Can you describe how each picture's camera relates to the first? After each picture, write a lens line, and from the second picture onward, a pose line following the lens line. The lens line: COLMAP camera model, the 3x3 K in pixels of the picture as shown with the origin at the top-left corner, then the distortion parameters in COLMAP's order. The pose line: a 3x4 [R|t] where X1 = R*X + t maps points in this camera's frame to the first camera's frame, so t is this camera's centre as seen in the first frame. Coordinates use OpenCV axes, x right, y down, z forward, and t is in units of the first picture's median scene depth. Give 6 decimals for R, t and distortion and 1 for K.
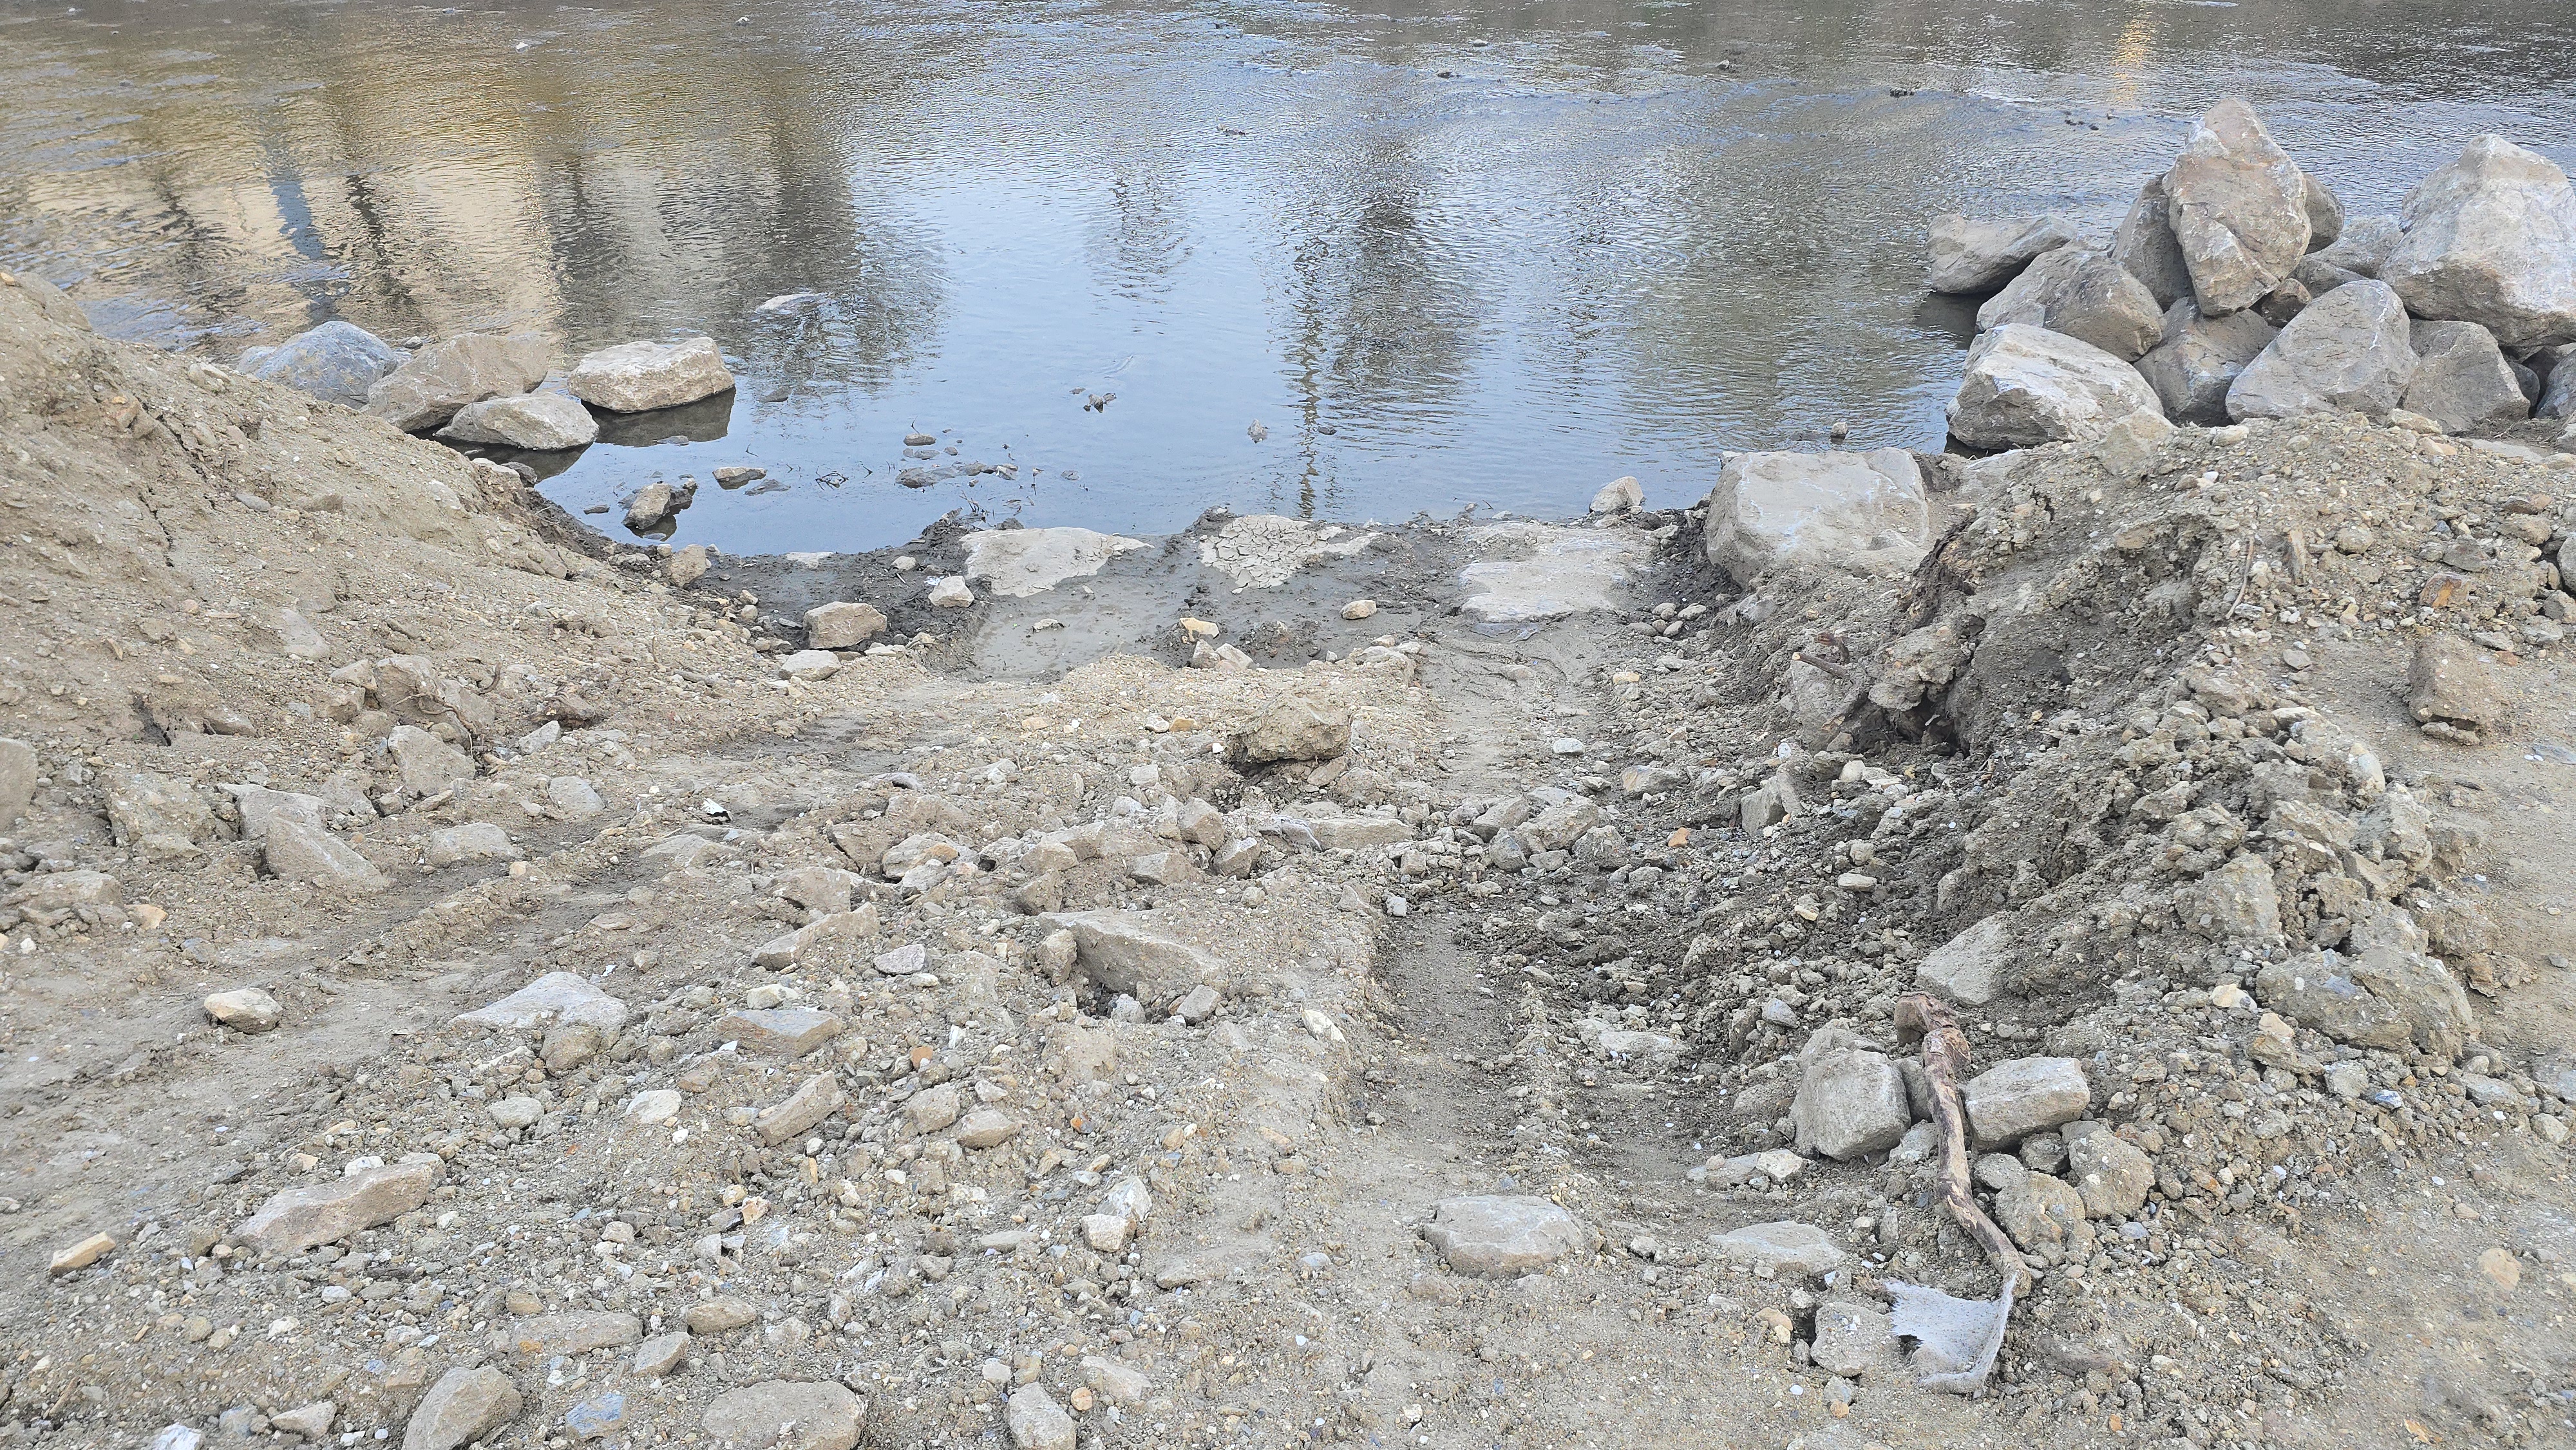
lens RADIAL K [[1703.6, 0, 1284.9], [0, 1703.6, 715.2], [0, 0, 1]] dist [0.073859, -0.069143]
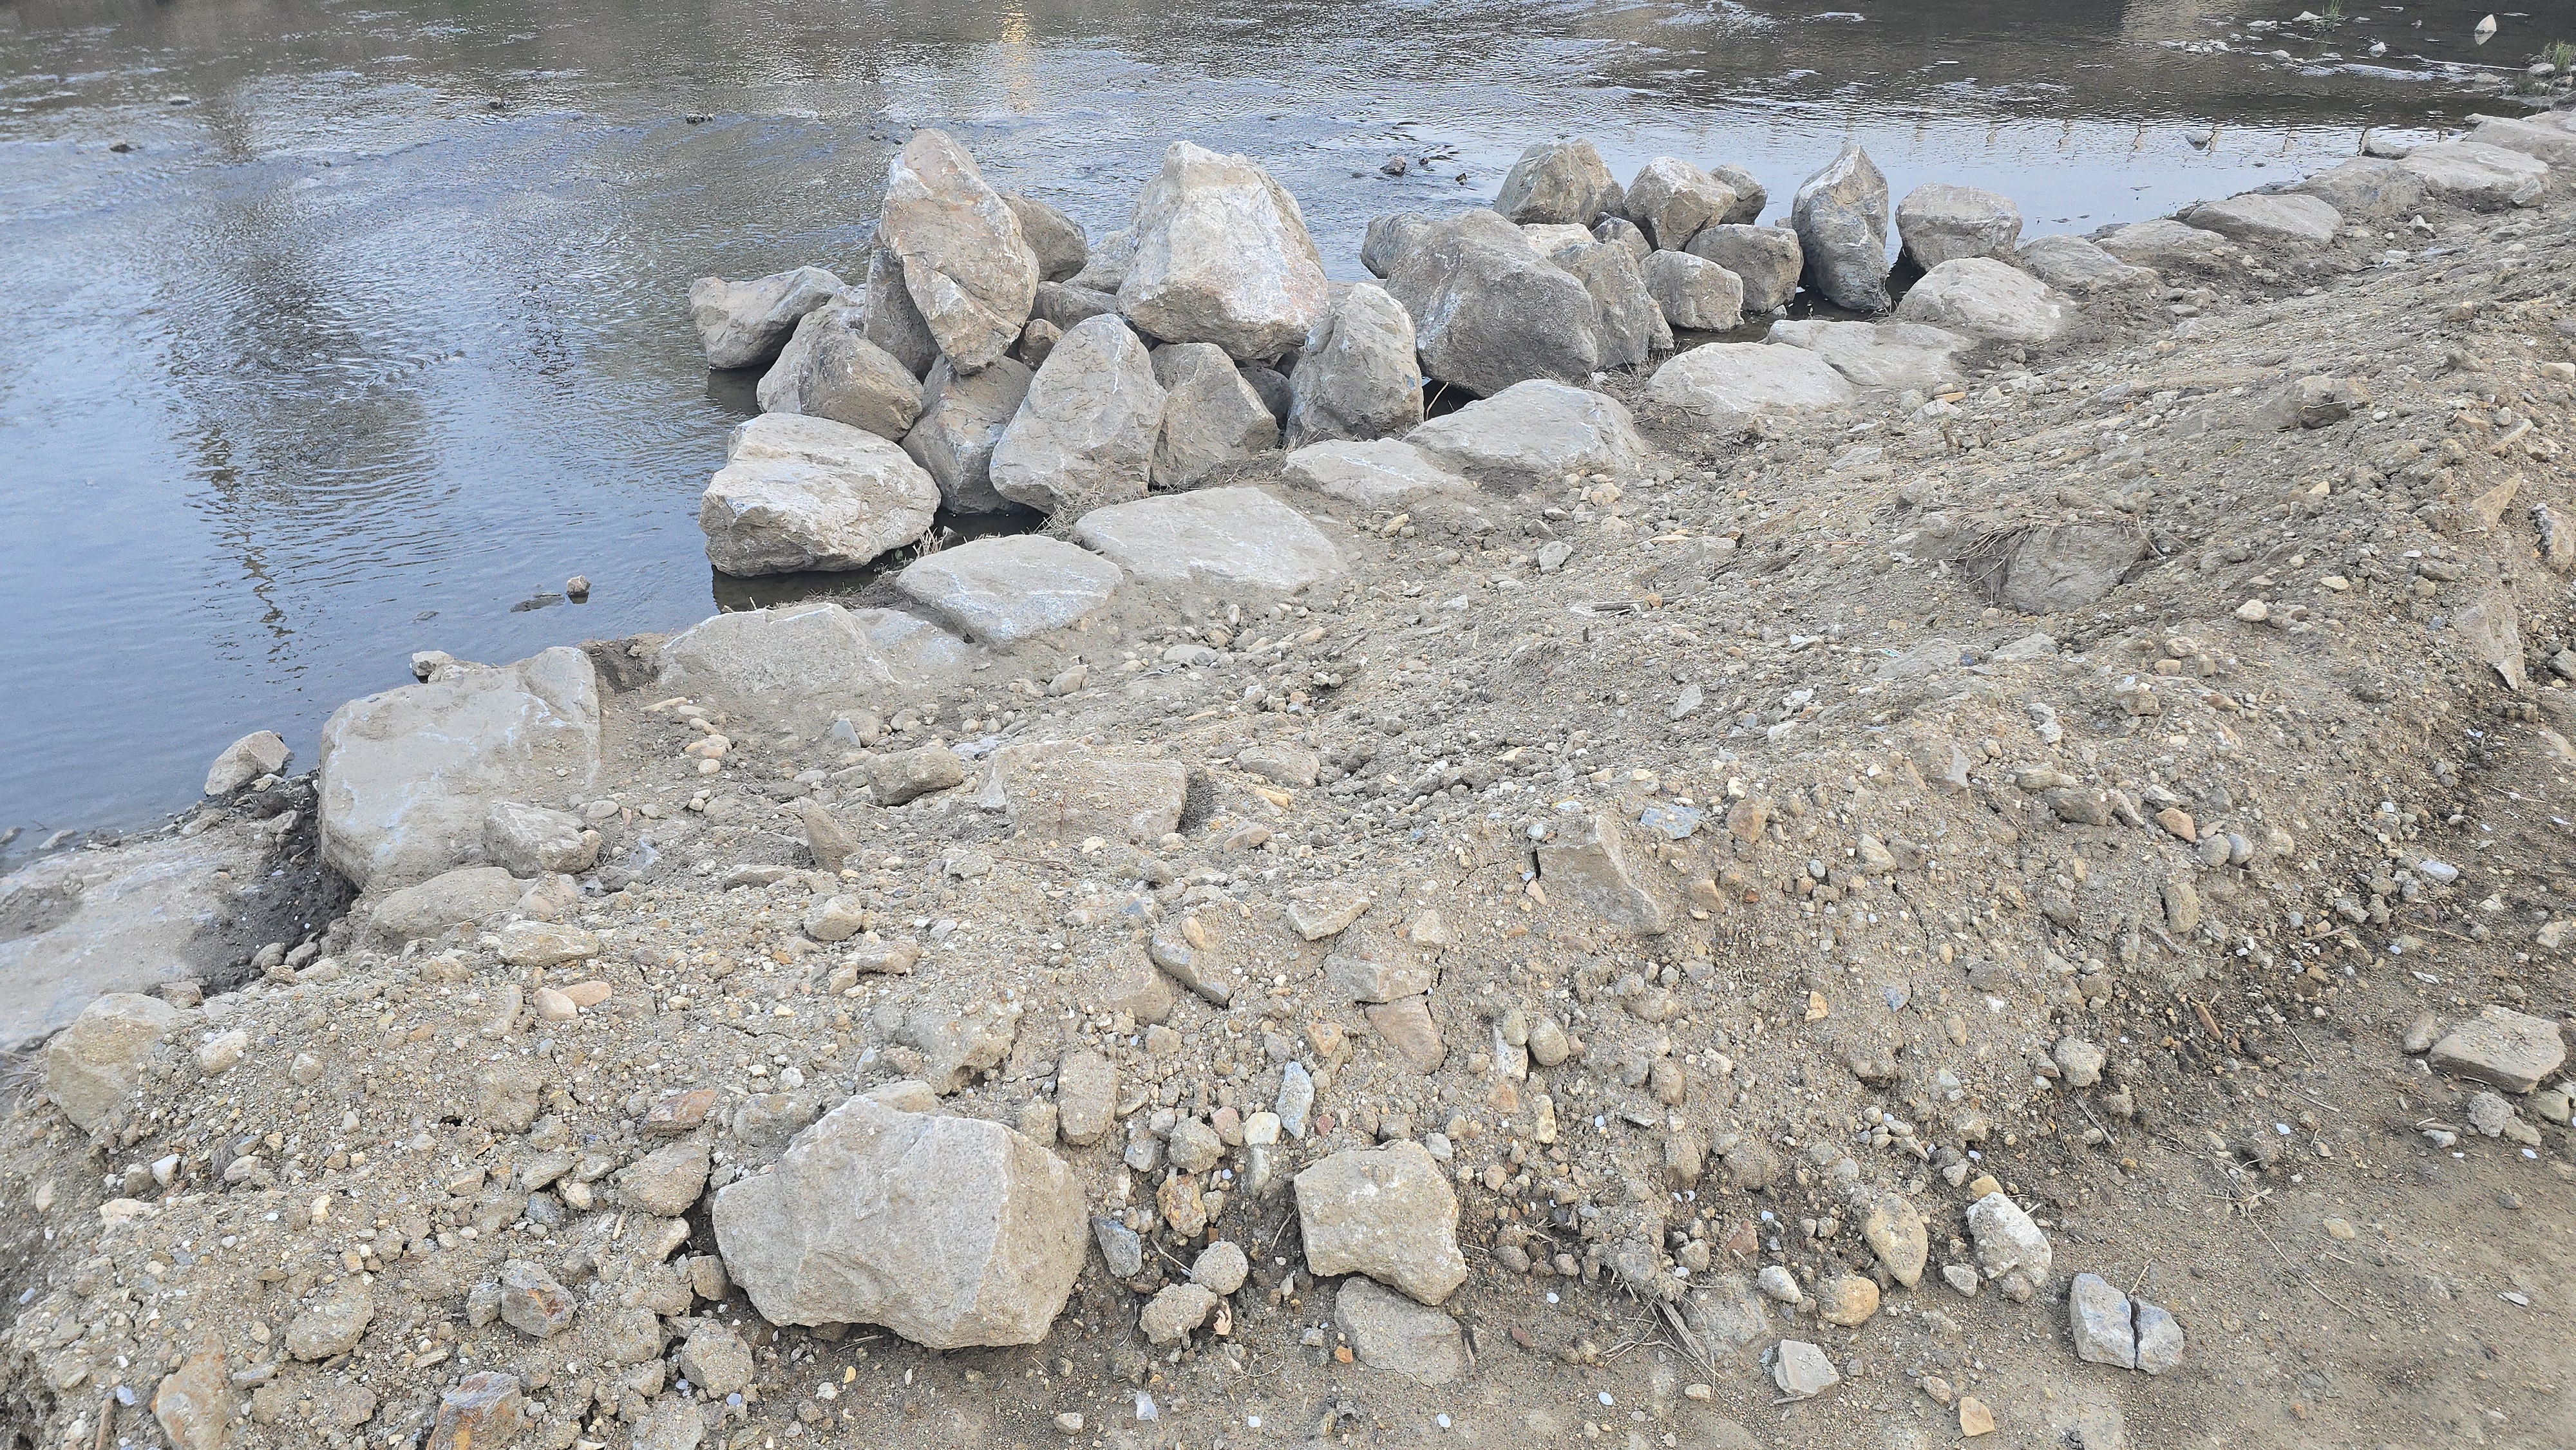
lens RADIAL K [[1678.7, 0, 1263.7], [0, 1678.7, 738.0], [0, 0, 1]] dist [0.076976, -0.064350]
pose [[0.858838, -0.267106, 0.437094, 0.237745], [0.257248, 0.962784, 0.082892, -0.082731], [-0.442968, 0.041251, 0.895588, 0.152357]]
